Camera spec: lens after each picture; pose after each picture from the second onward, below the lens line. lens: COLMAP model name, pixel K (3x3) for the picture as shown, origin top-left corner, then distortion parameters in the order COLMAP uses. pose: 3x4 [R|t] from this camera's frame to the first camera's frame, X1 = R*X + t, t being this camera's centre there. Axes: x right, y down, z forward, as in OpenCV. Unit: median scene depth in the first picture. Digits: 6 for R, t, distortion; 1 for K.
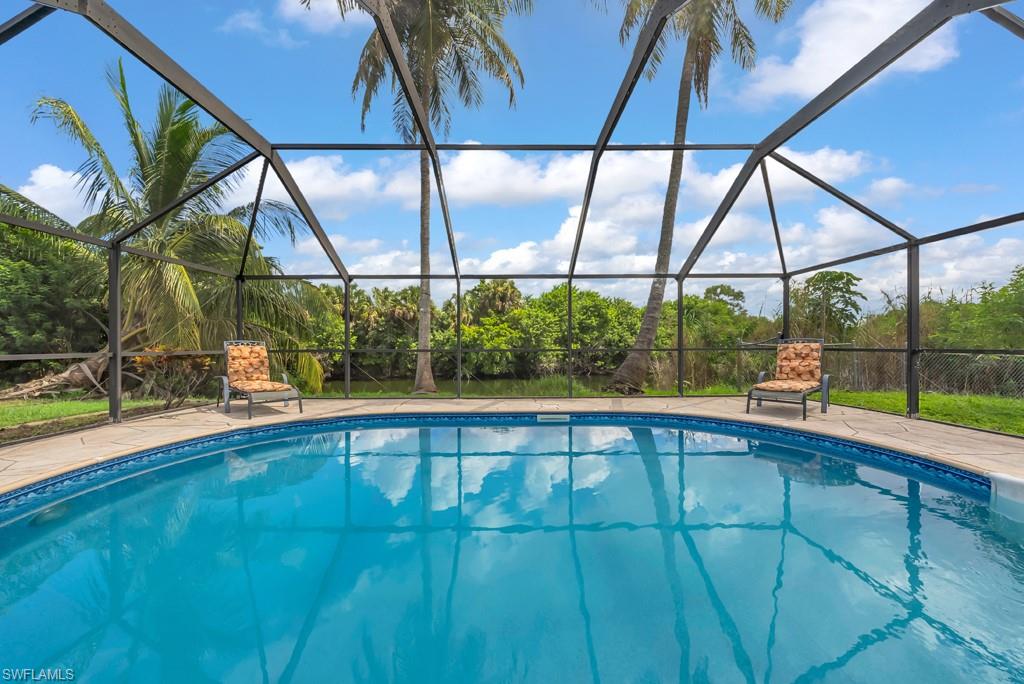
lens RADIAL K [[364.1, 0, 505.0], [0, 364.1, 345.3], [0, 0, 1]] dist [0.001027, 0.000050]
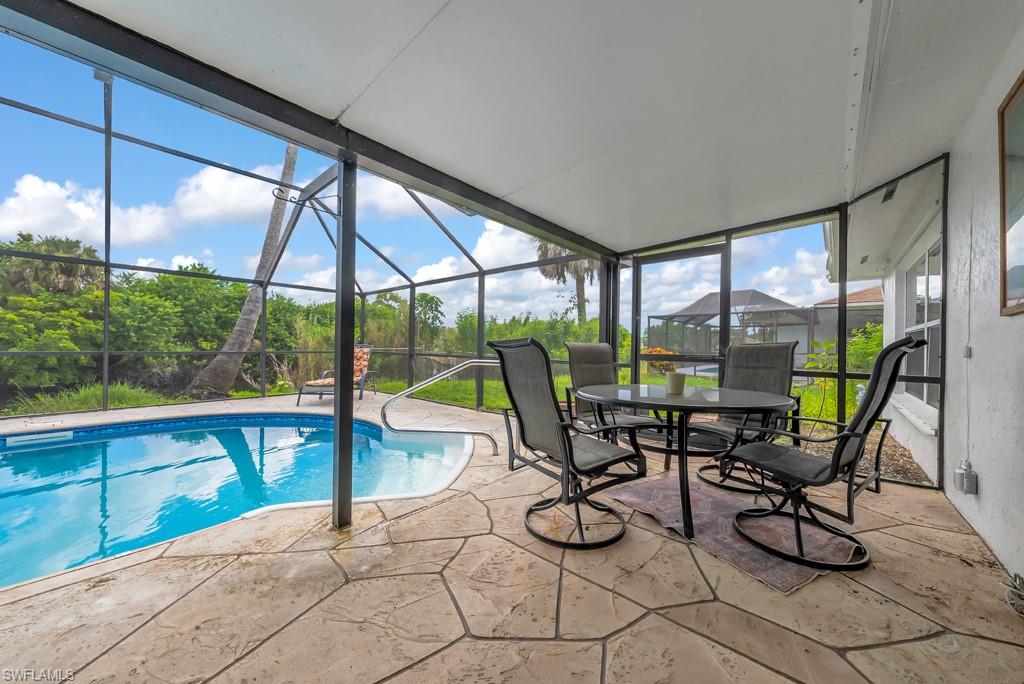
lens RADIAL K [[364.1, 0, 505.0], [0, 364.1, 345.3], [0, 0, 1]] dist [0.001027, 0.000050]
pose [[0.660115, 0.019067, 0.750923, 0.134287], [-0.018116, 0.999791, -0.009461, -0.010490], [-0.750946, -0.007359, 0.660322, -0.199879]]
